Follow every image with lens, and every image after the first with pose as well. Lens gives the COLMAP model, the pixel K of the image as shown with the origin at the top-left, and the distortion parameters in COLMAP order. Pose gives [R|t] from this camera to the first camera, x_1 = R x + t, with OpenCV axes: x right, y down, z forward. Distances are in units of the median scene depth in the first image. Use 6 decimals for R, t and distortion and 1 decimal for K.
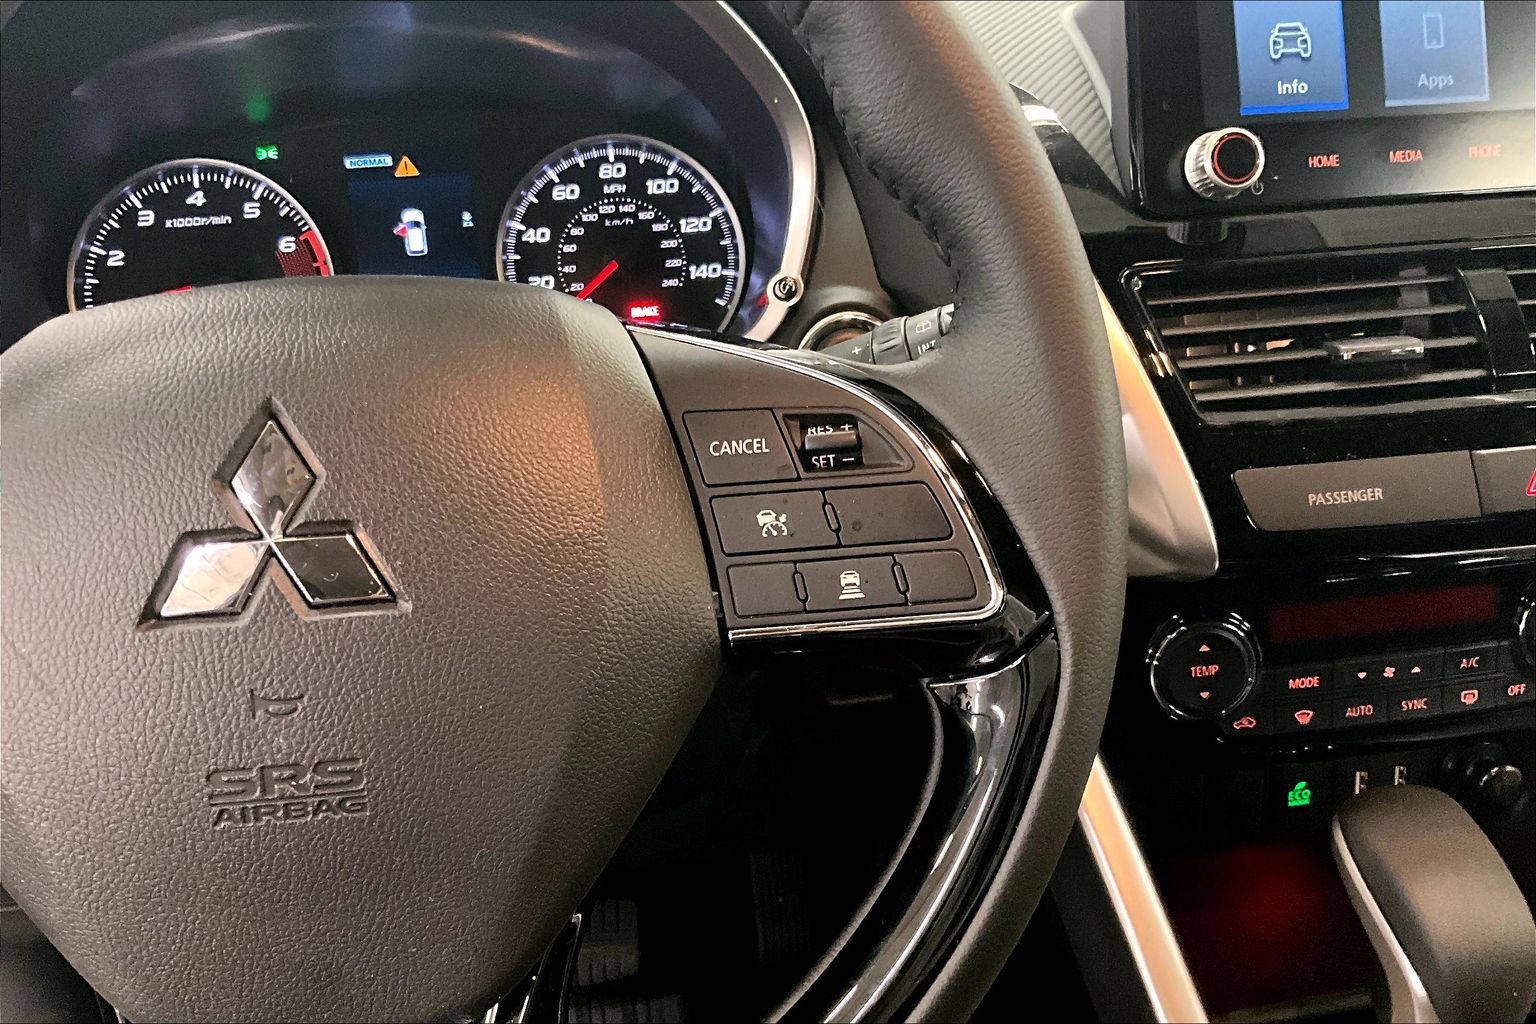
lens RADIAL K [[1281.6, 0, 775.5], [0, 1281.6, 514.1], [0, 0, 1]] dist [0.095421, -0.191179]
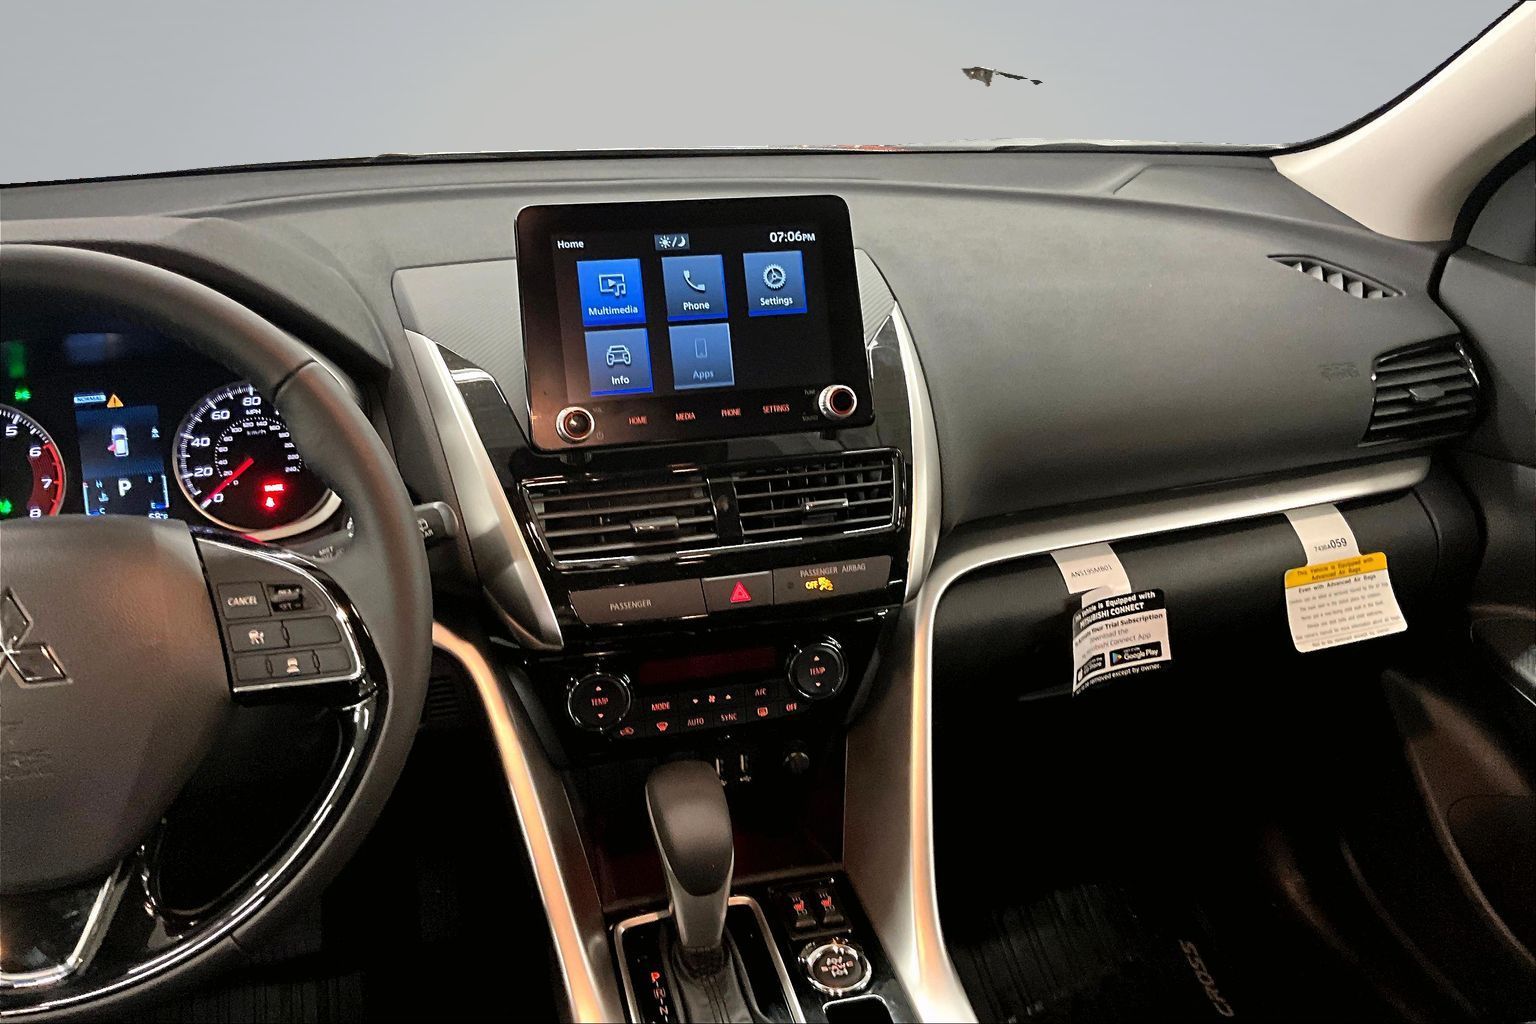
lens RADIAL K [[1281.6, 0, 773.7], [0, 1281.6, 493.9], [0, 0, 1]] dist [0.095421, -0.191179]
pose [[0.990733, -0.010389, 0.135425, 0.306298], [0.018167, 0.998247, -0.056325, -0.051120], [-0.134602, 0.058264, 0.989185, -0.691995]]
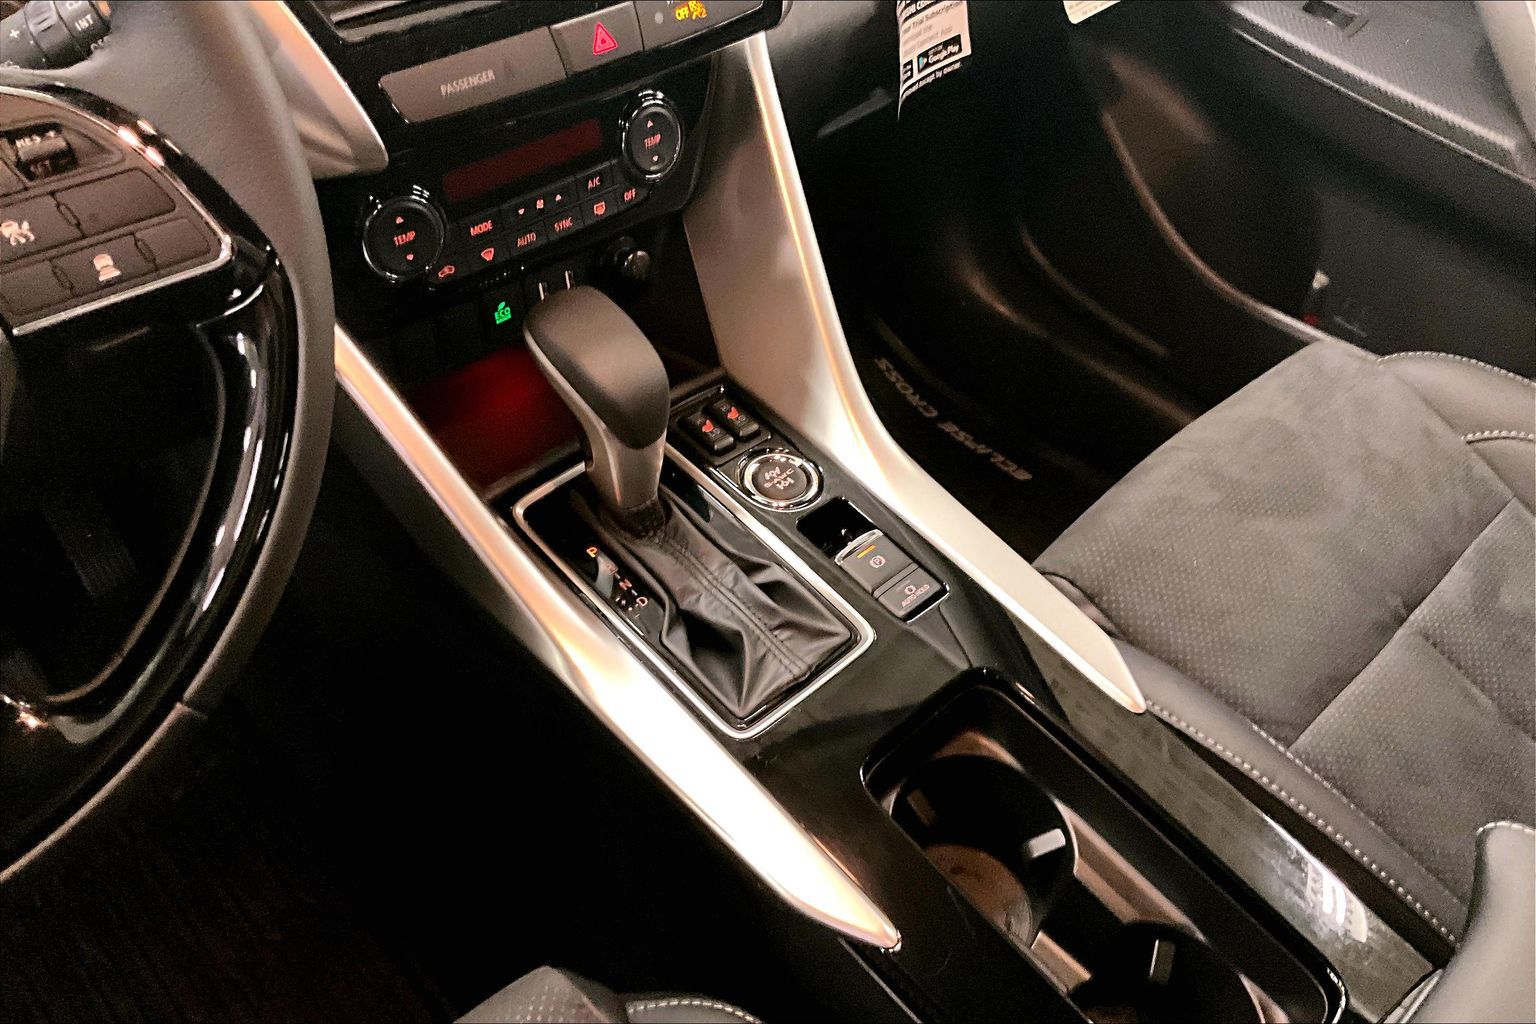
lens RADIAL K [[1281.6, 0, 767.2], [0, 1281.6, 515.2], [0, 0, 1]] dist [0.095421, -0.191179]
pose [[0.816656, -0.345430, 0.462333, -0.043041], [0.162417, 0.906278, 0.390231, -0.059491], [-0.553800, -0.243594, 0.796221, -0.217052]]
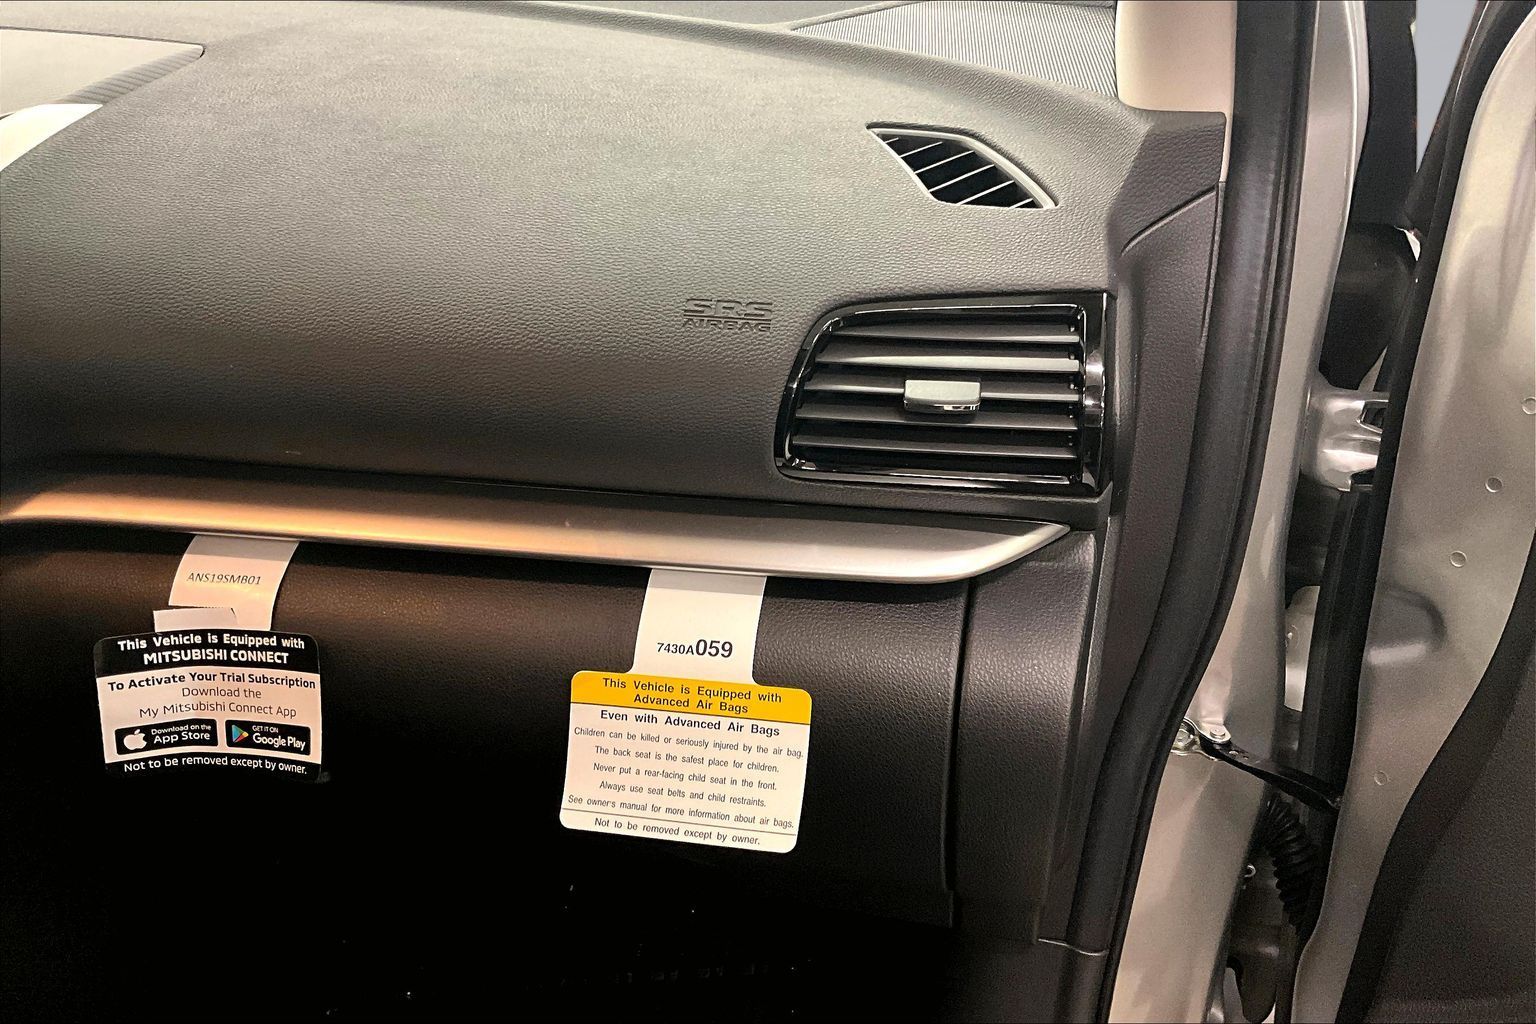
lens RADIAL K [[1281.6, 0, 766.7], [0, 1281.6, 504.0], [0, 0, 1]] dist [0.095421, -0.191179]
pose [[0.924096, 0.194862, -0.328747, 1.759183], [-0.209464, 0.977773, -0.009231, -0.181857], [0.319642, 0.077391, 0.944373, 0.183511]]
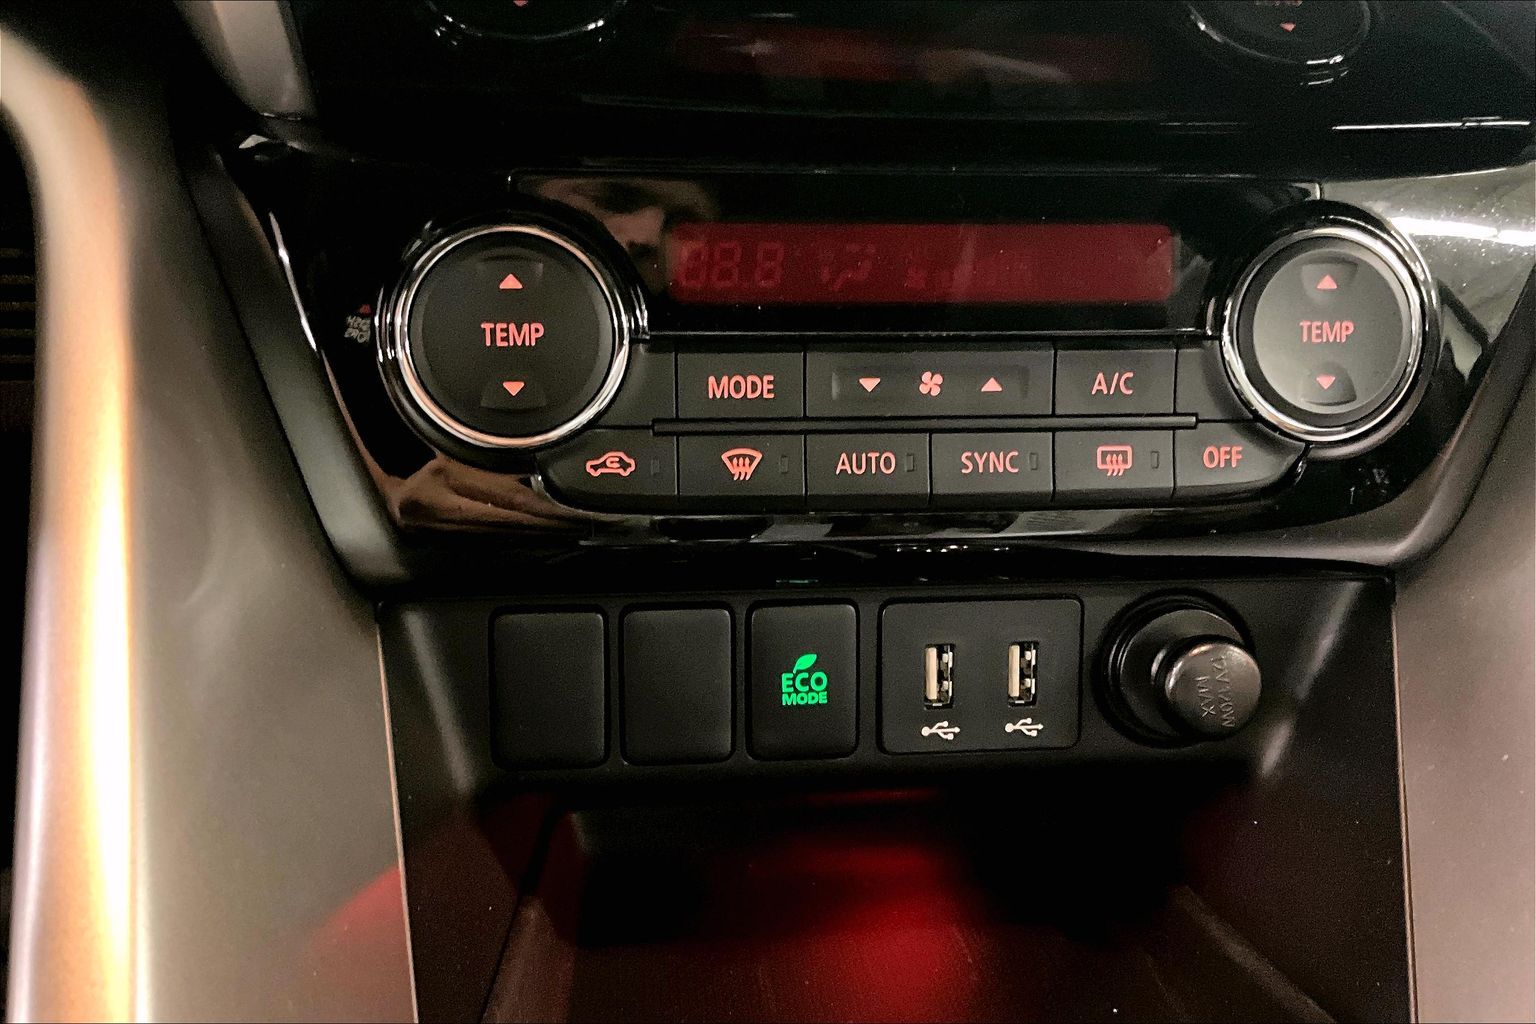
lens RADIAL K [[1281.6, 0, 768.6], [0, 1281.6, 512.8], [0, 0, 1]] dist [0.095421, -0.191179]
pose [[0.997615, 0.060071, -0.033983, 0.408261], [-0.064065, 0.989149, -0.132213, 0.221005], [0.025672, 0.134074, 0.990639, 0.509355]]
